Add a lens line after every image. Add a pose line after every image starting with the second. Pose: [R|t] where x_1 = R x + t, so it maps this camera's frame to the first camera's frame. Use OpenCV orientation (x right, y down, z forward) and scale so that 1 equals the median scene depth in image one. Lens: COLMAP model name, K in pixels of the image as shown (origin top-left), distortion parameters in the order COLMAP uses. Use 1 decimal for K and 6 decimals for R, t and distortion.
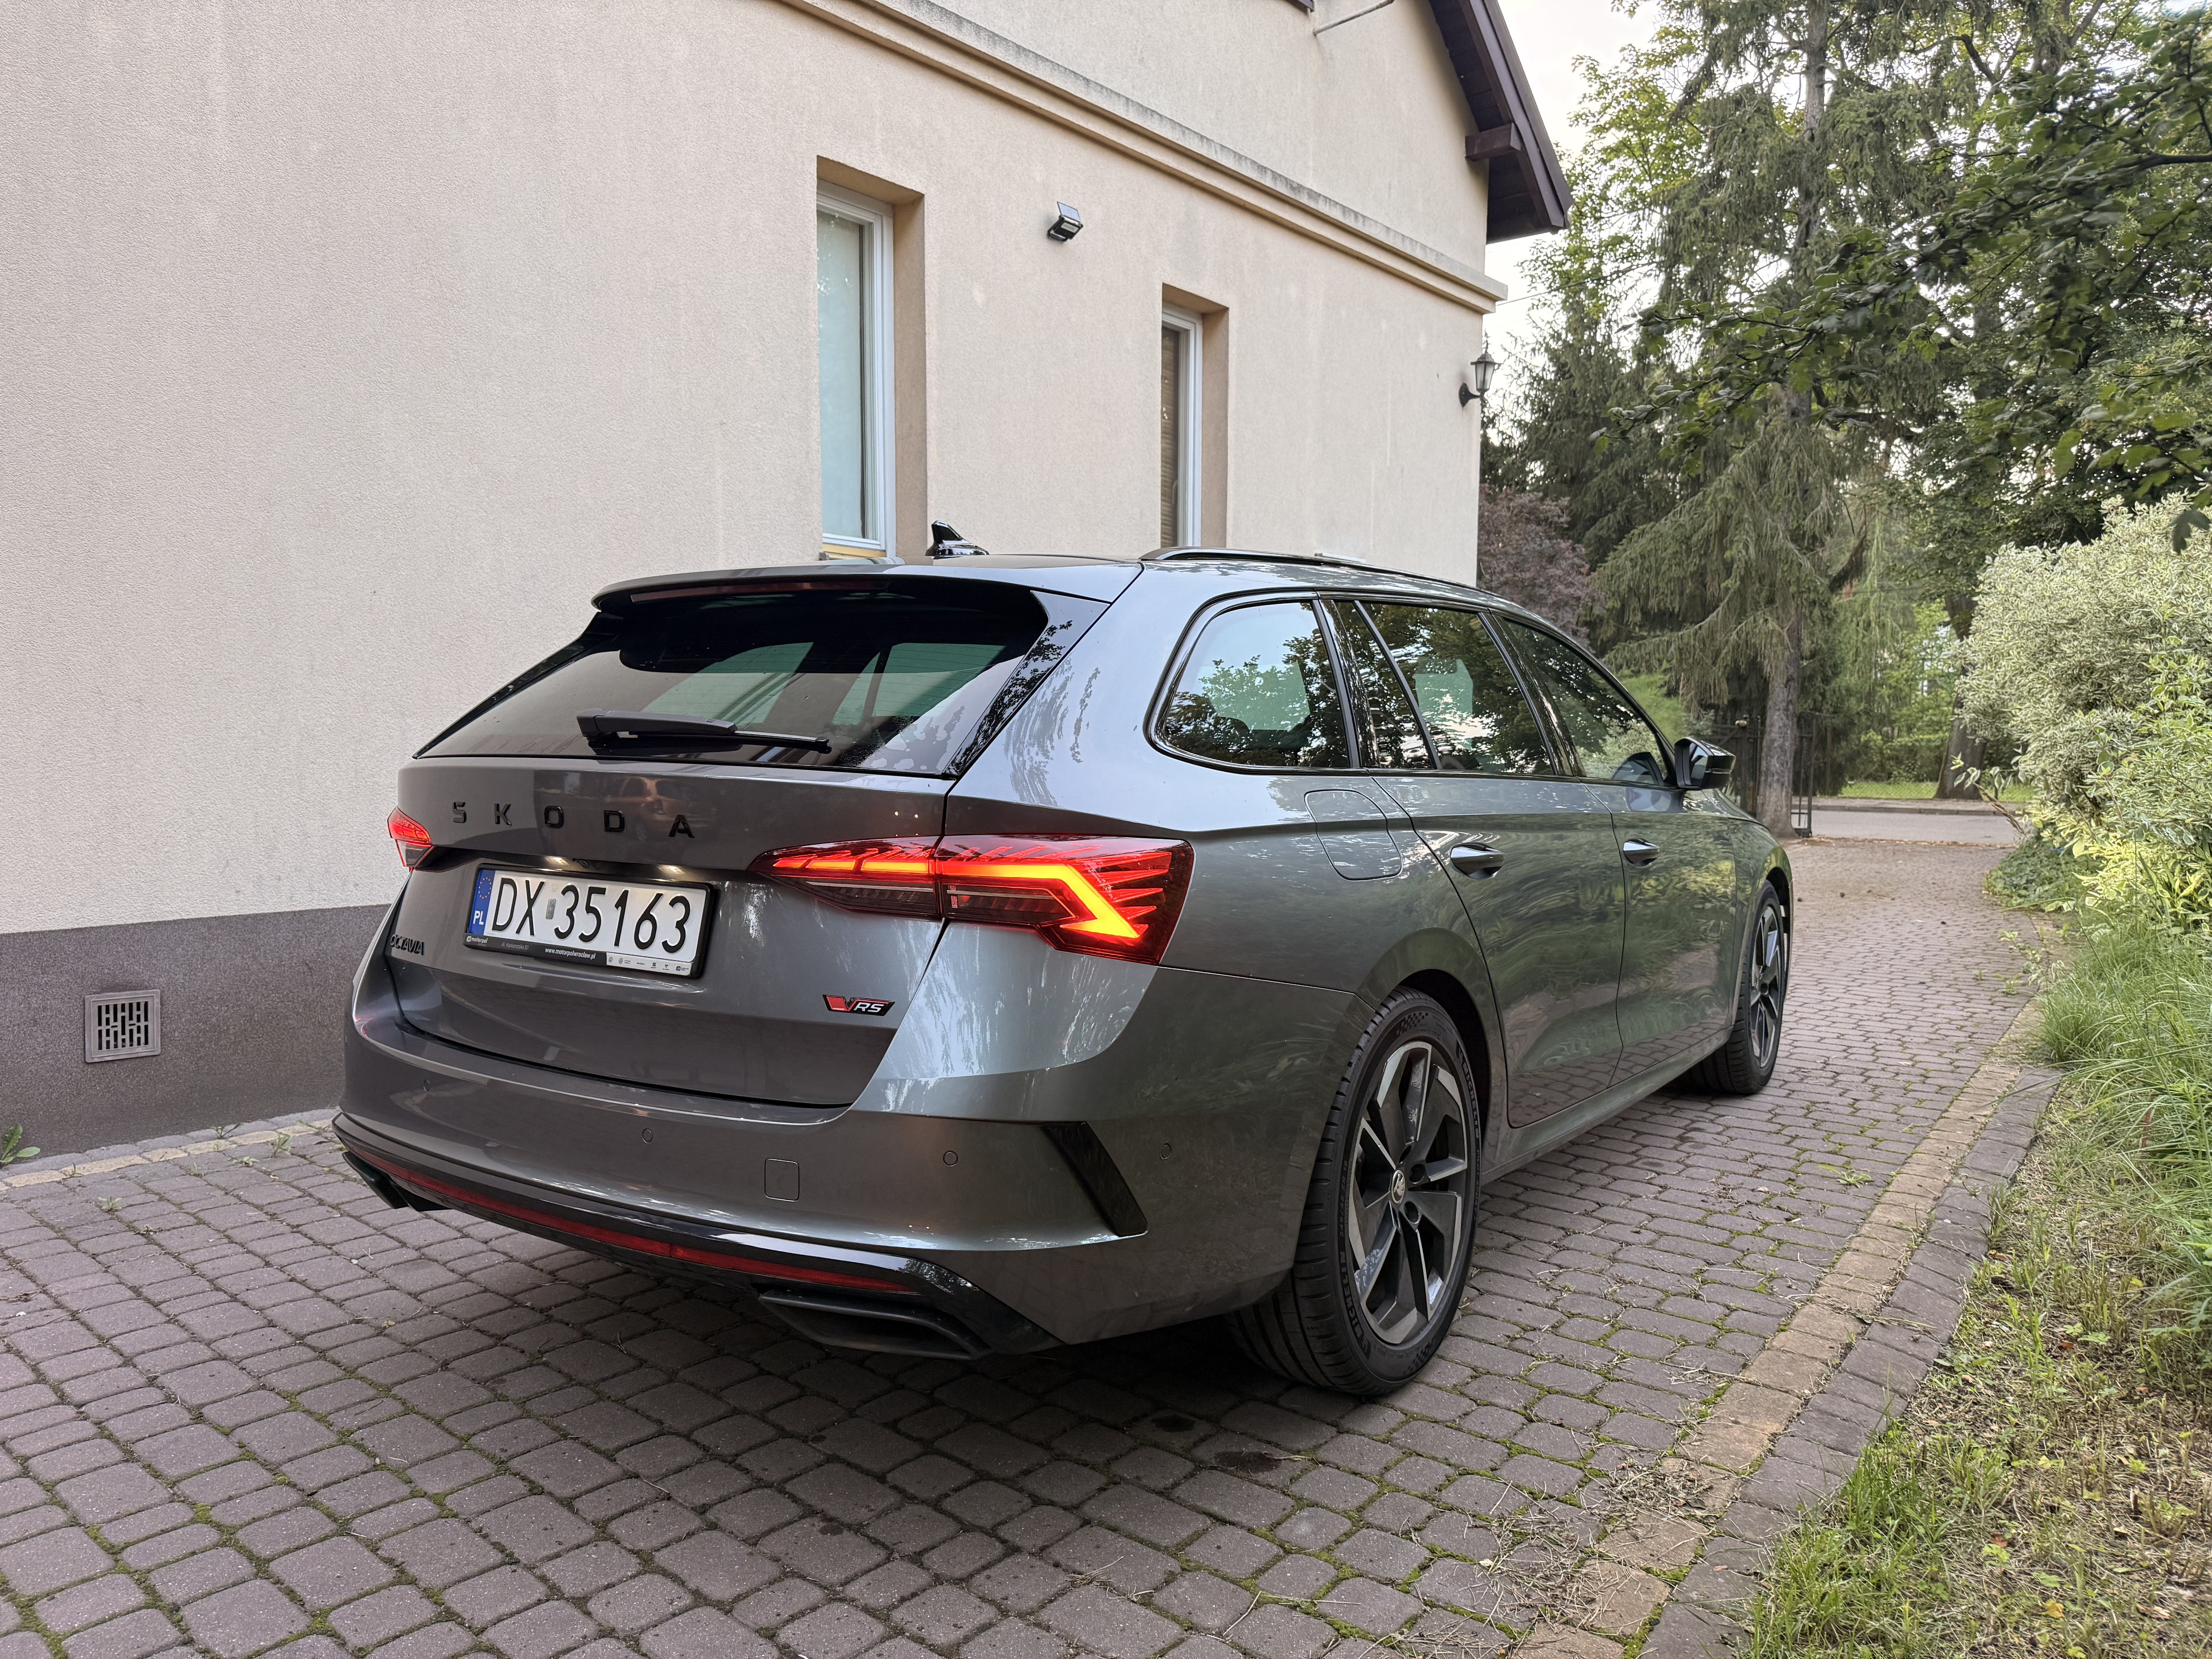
lens RADIAL K [[1543.3, 0, 1112.6], [0, 1543.3, 829.9], [0, 0, 1]] dist [0.060514, -0.053972]
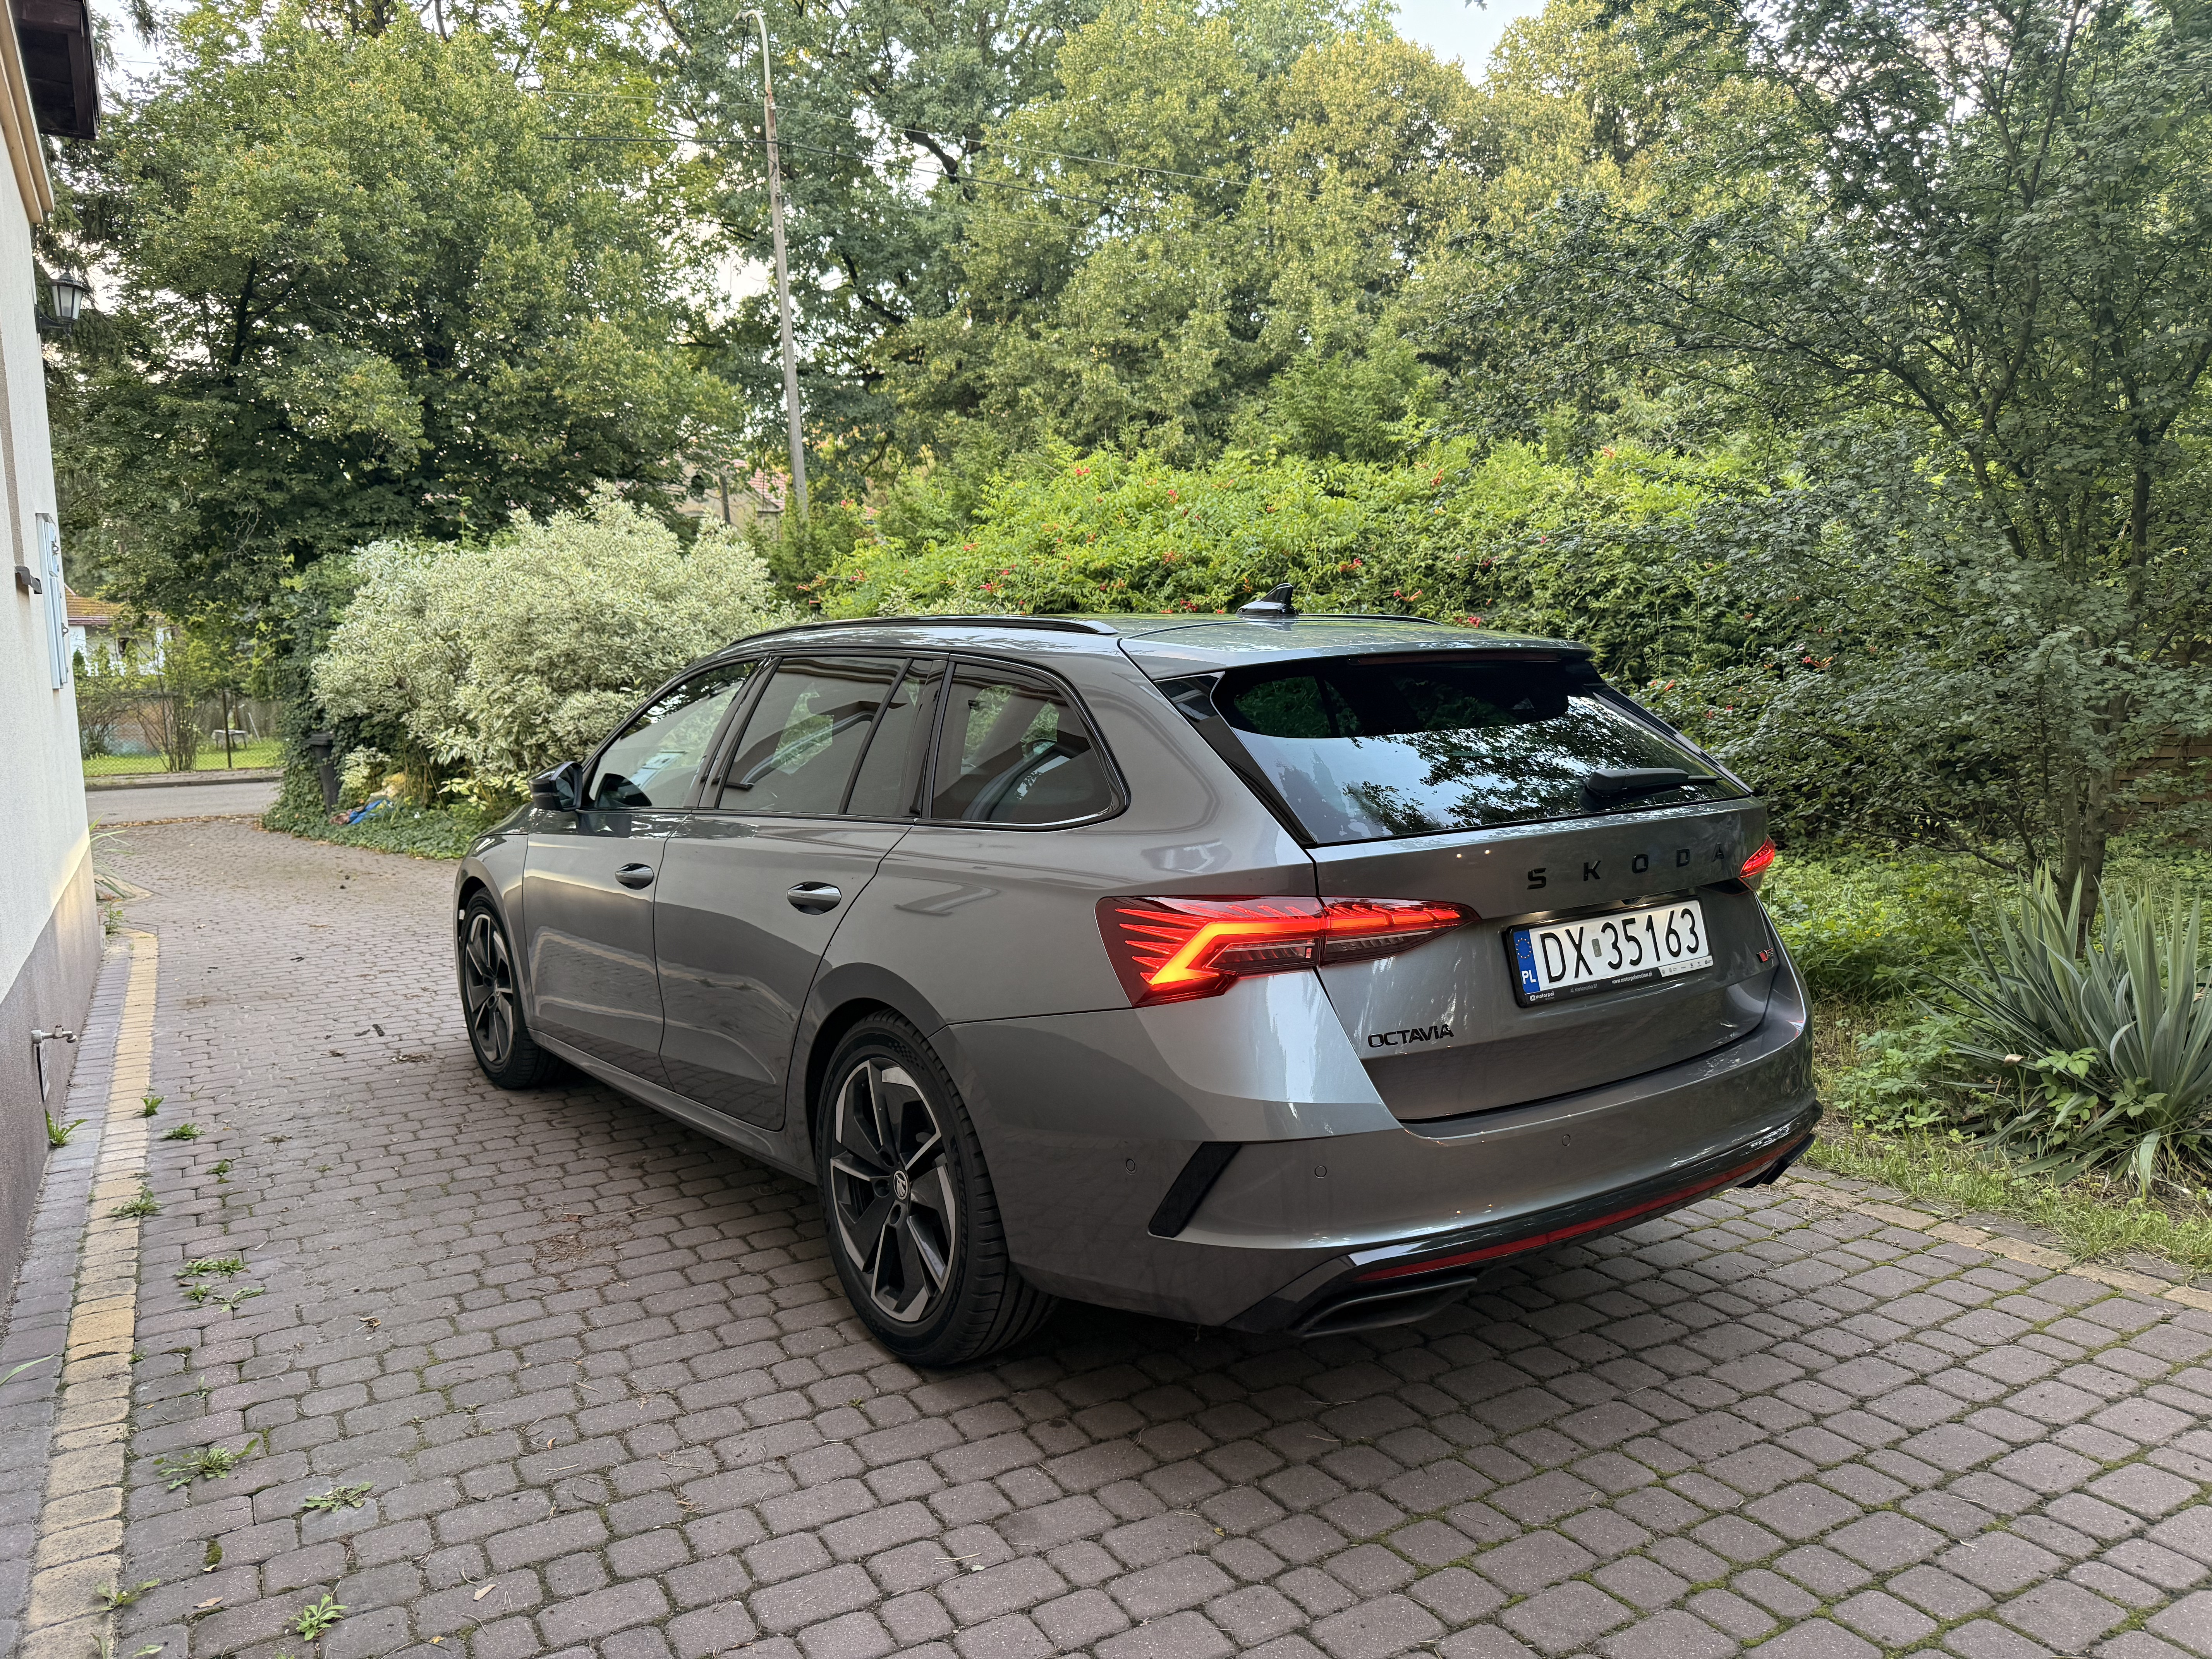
lens RADIAL K [[1543.3, 0, 1112.6], [0, 1543.3, 829.9], [0, 0, 1]] dist [0.060514, -0.053972]
pose [[0.304307, -0.105310, 0.946735, -1.570337], [0.076358, 0.993369, 0.085953, -0.162550], [-0.949509, 0.046135, 0.310330, 1.007403]]
